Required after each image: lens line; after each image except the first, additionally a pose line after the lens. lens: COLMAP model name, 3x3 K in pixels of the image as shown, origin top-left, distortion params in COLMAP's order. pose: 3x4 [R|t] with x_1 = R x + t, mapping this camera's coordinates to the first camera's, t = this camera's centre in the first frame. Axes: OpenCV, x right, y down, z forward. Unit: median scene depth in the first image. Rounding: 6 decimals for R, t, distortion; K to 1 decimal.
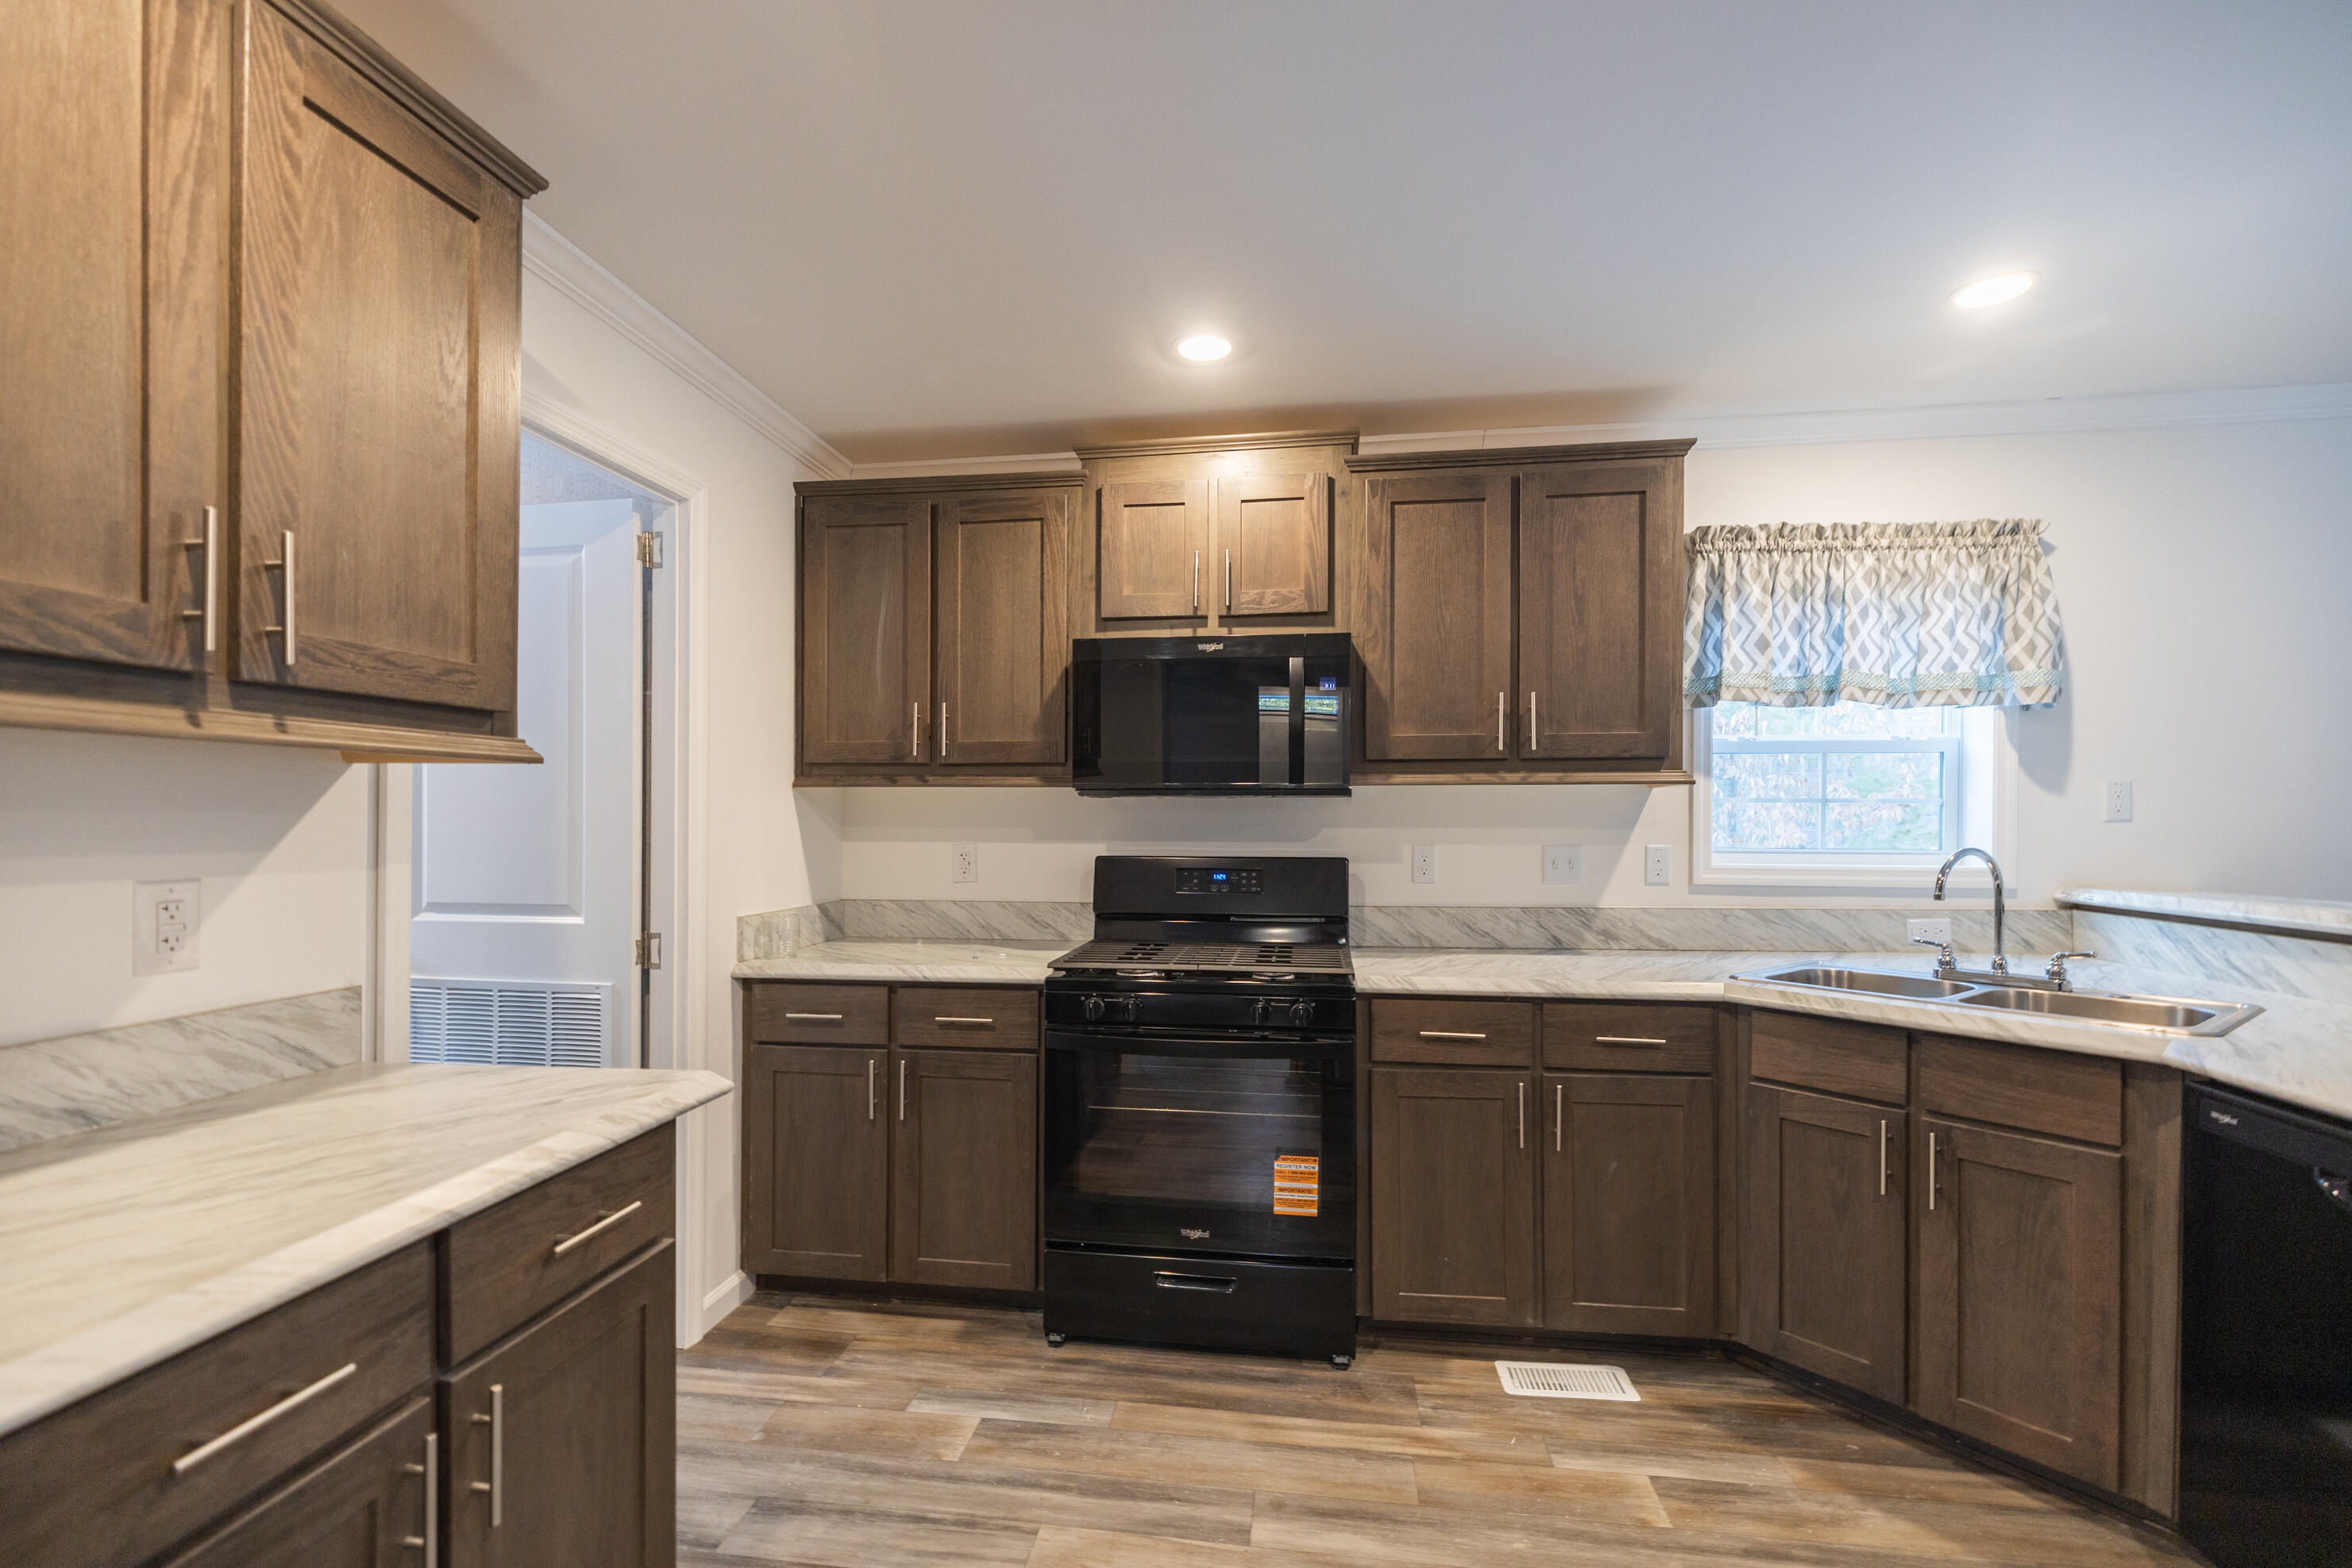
lens RADIAL K [[1020.7, 0, 1177.2], [0, 1020.7, 808.5], [0, 0, 1]] dist [0.000365, 0.000035]
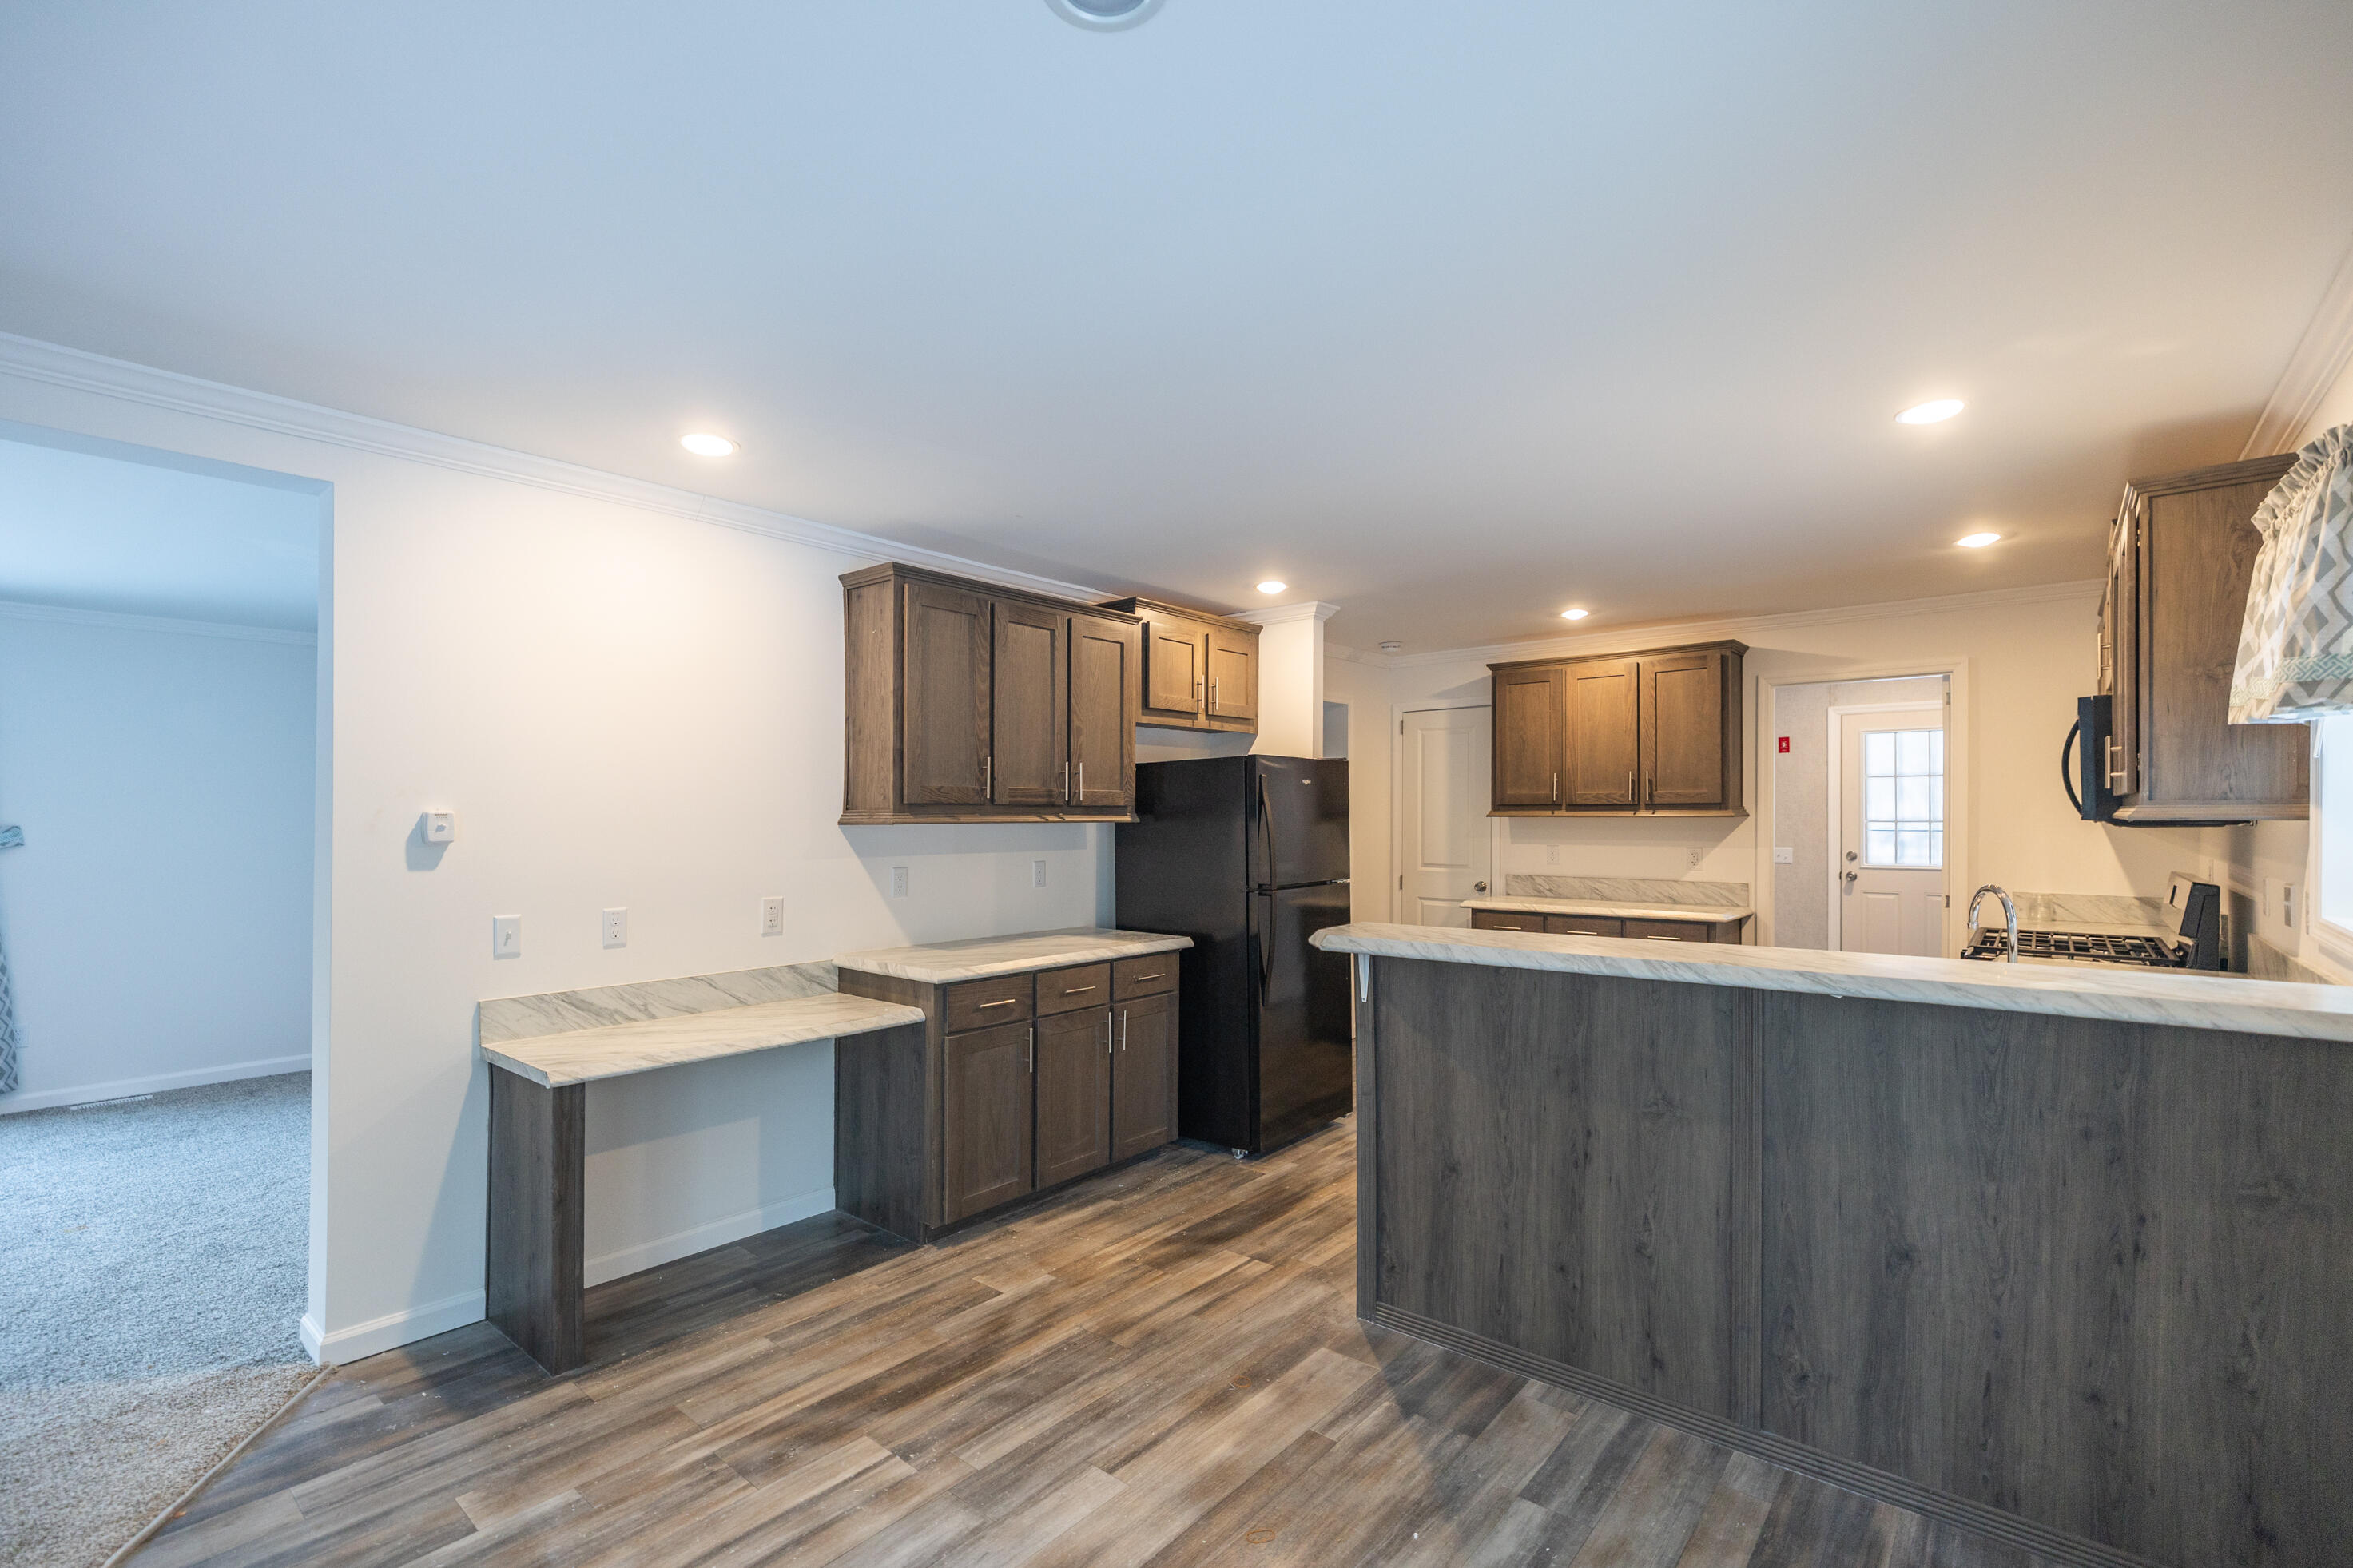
lens RADIAL K [[1021.1, 0, 1174.8], [0, 1021.1, 819.1], [0, 0, 1]] dist [0.000365, 0.000035]
pose [[-0.532845, 0.003976, -0.846203, 2.293508], [0.012207, 0.999921, -0.002988, -0.037041], [0.846125, -0.011922, -0.532852, 0.904701]]
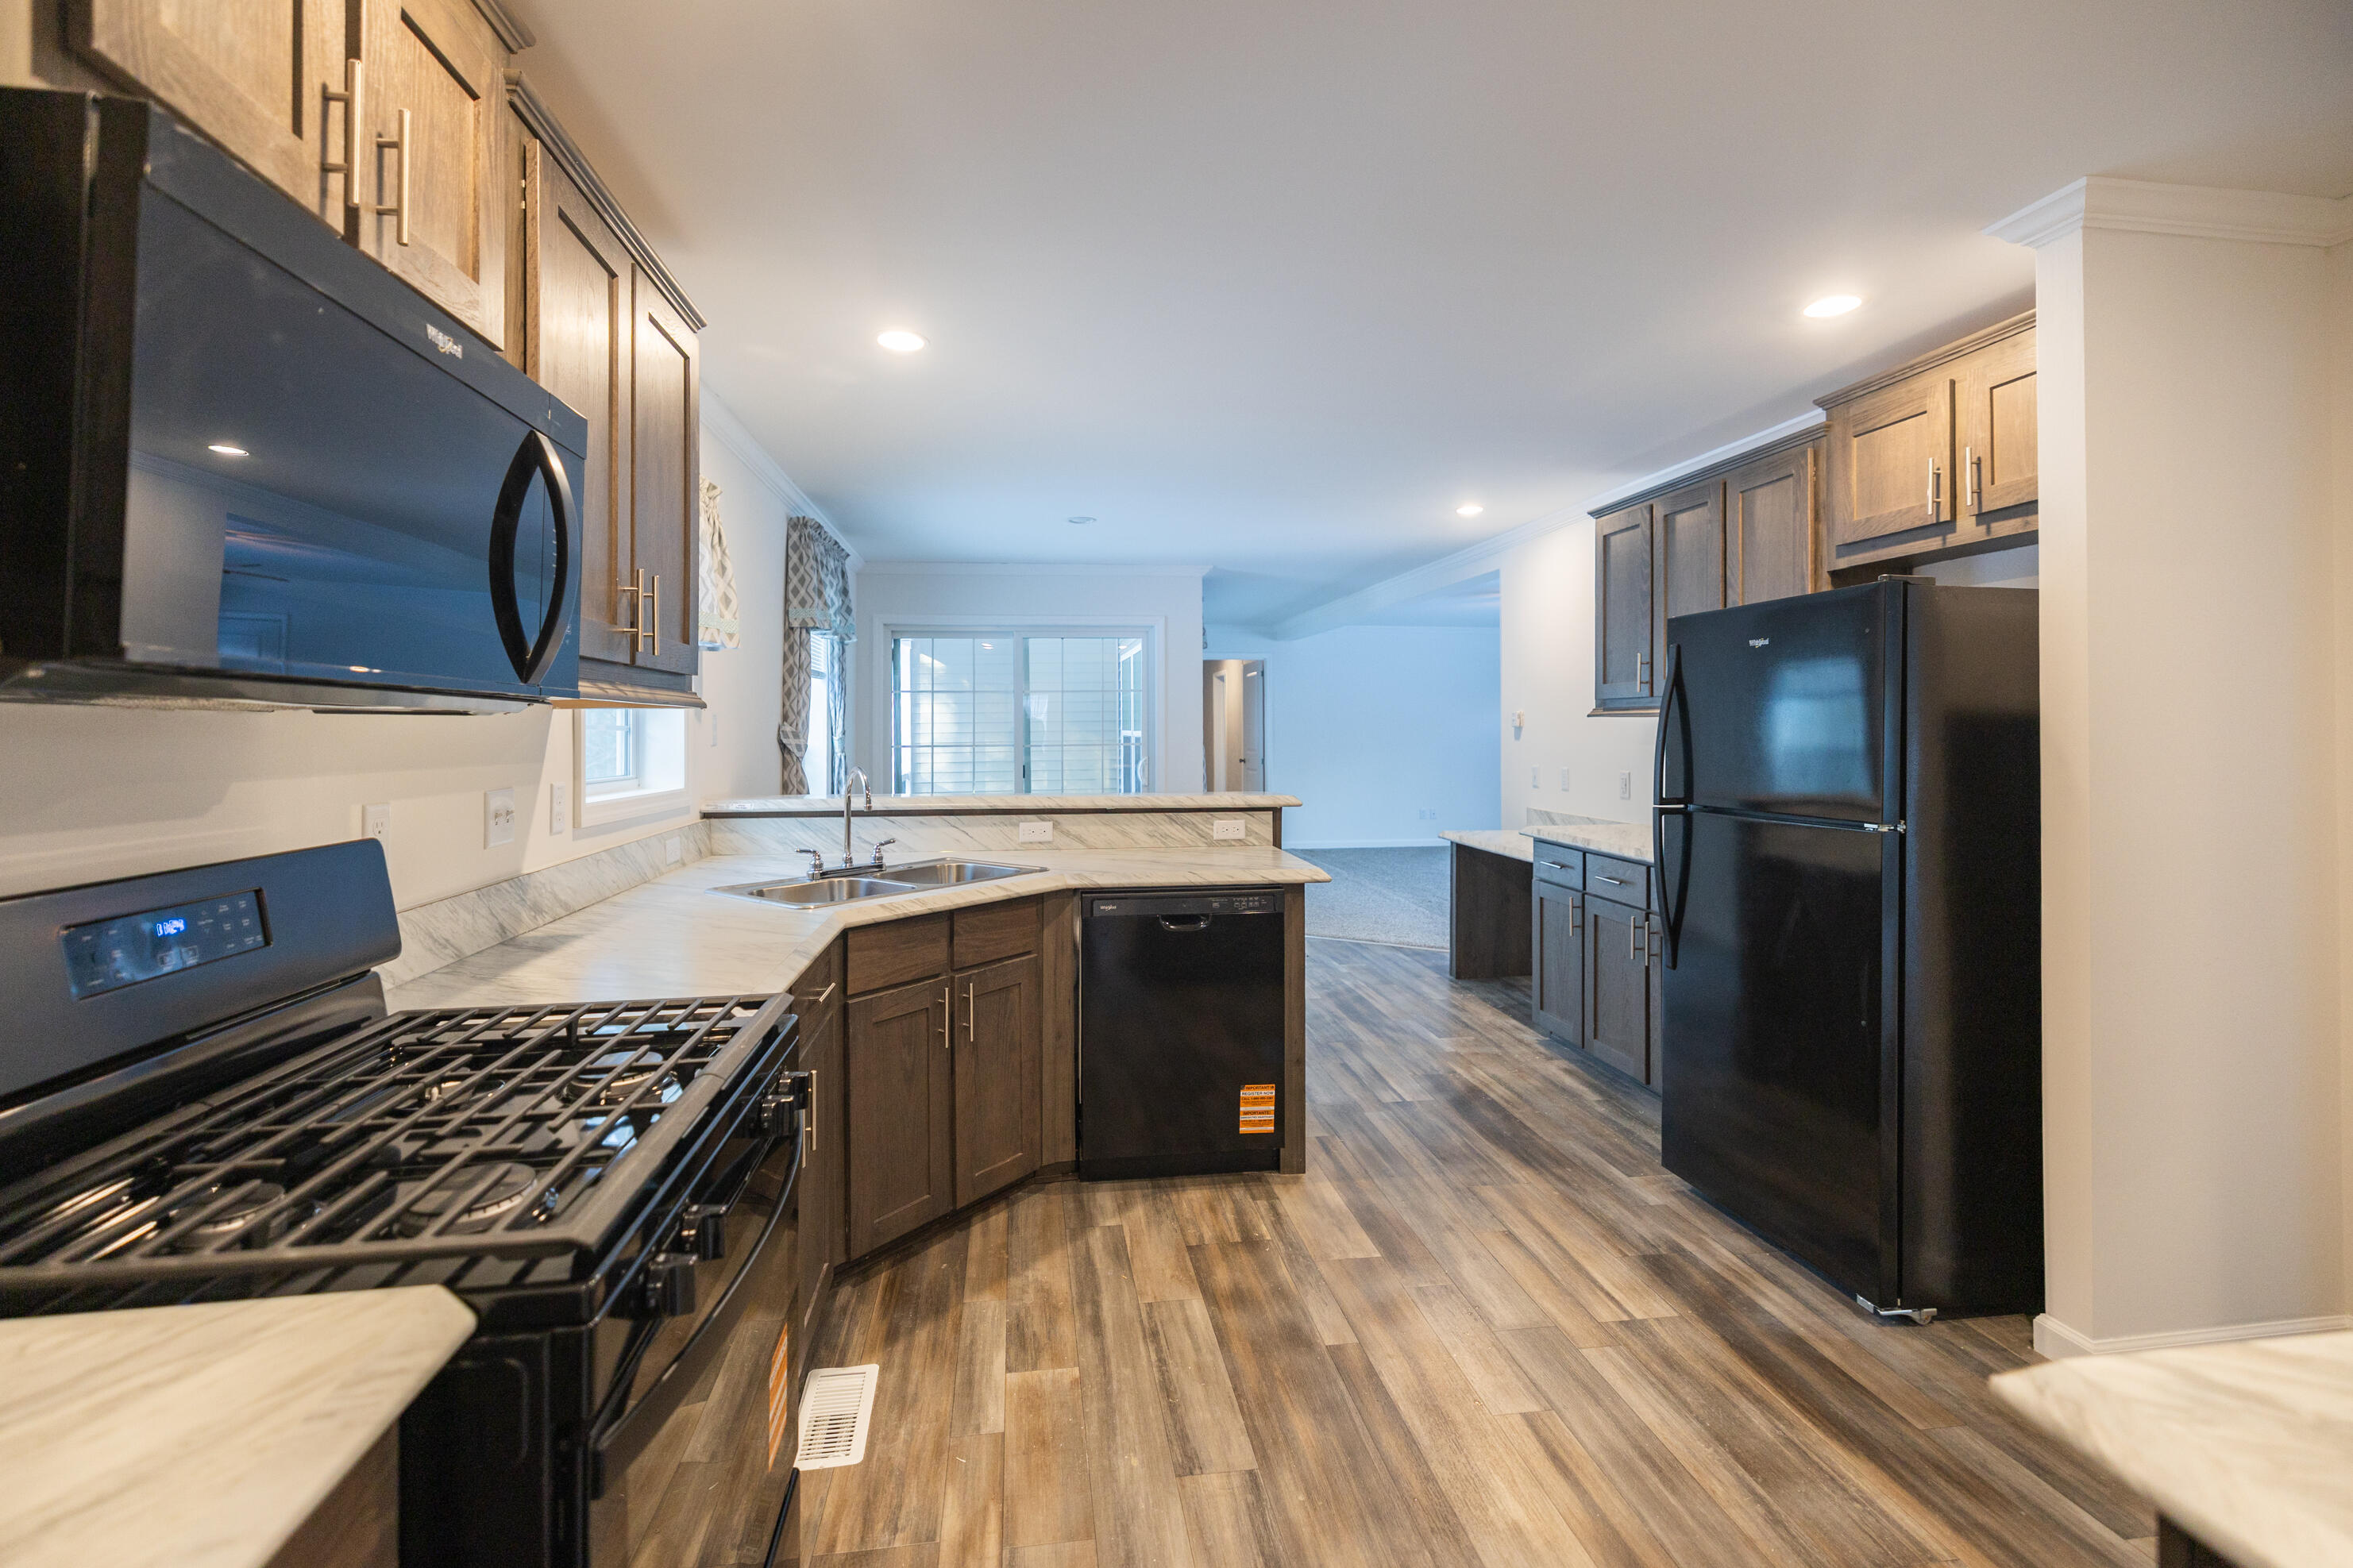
lens RADIAL K [[1021.1, 0, 1154.4], [0, 1021.1, 721.6], [0, 0, 1]] dist [0.000365, 0.000035]
pose [[-0.276663, 0.011159, 0.960902, -0.556039], [-0.003098, 0.999917, -0.012504, -0.002614], [-0.960962, -0.006436, -0.276606, 1.070322]]
